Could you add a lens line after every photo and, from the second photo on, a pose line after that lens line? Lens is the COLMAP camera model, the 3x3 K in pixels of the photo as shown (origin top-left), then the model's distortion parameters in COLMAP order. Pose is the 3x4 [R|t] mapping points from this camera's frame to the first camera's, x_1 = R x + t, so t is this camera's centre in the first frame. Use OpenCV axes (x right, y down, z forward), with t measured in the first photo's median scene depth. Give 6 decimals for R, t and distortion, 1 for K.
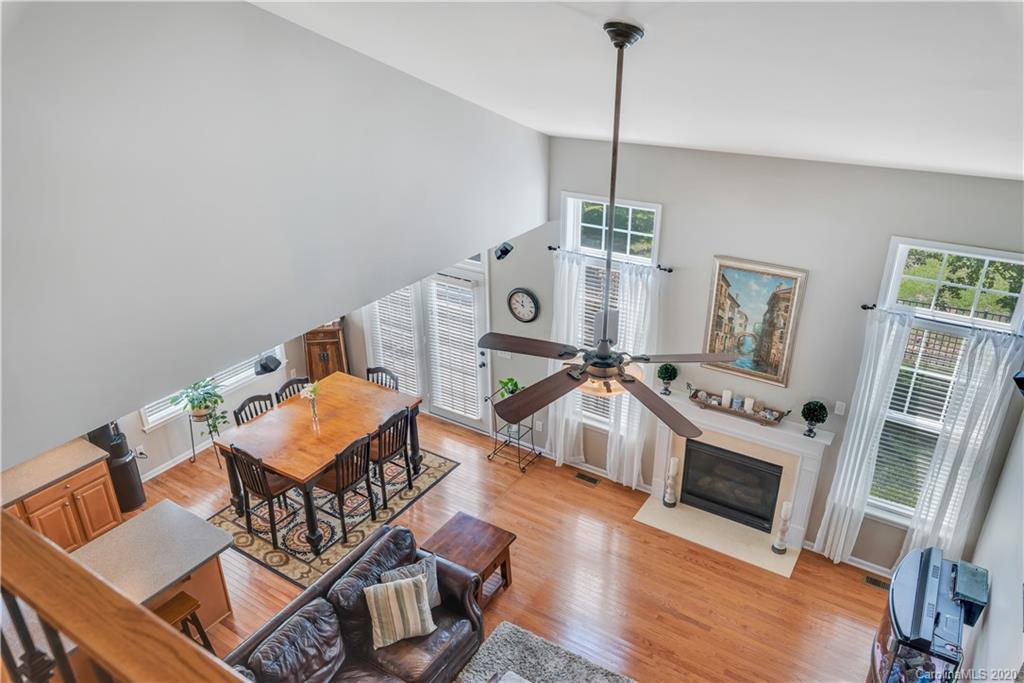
lens RADIAL K [[707.7, 0, 515.2], [0, 707.7, 340.0], [0, 0, 1]] dist [-0.001234, 0.001610]
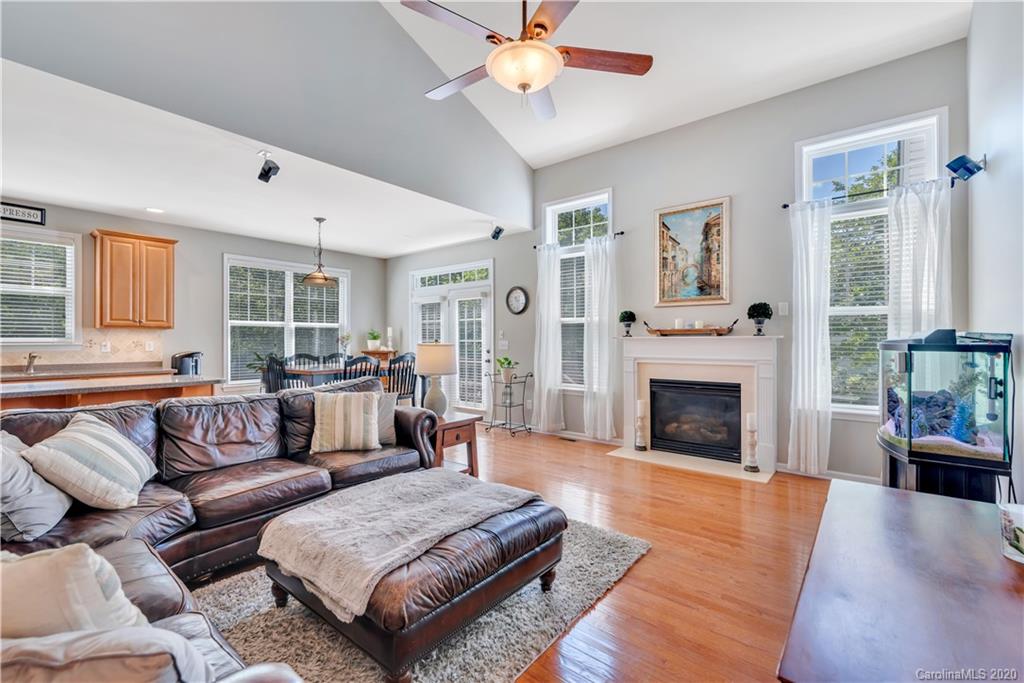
lens RADIAL K [[434.6, 0, 512.0], [0, 434.6, 341.5], [0, 0, 1]] dist [-0.002090, -0.000414]
pose [[0.994010, 0.004925, -0.109177, 0.104359], [-0.050937, 0.904721, -0.422949, 0.418011], [0.096692, 0.425976, 0.899553, 0.343982]]
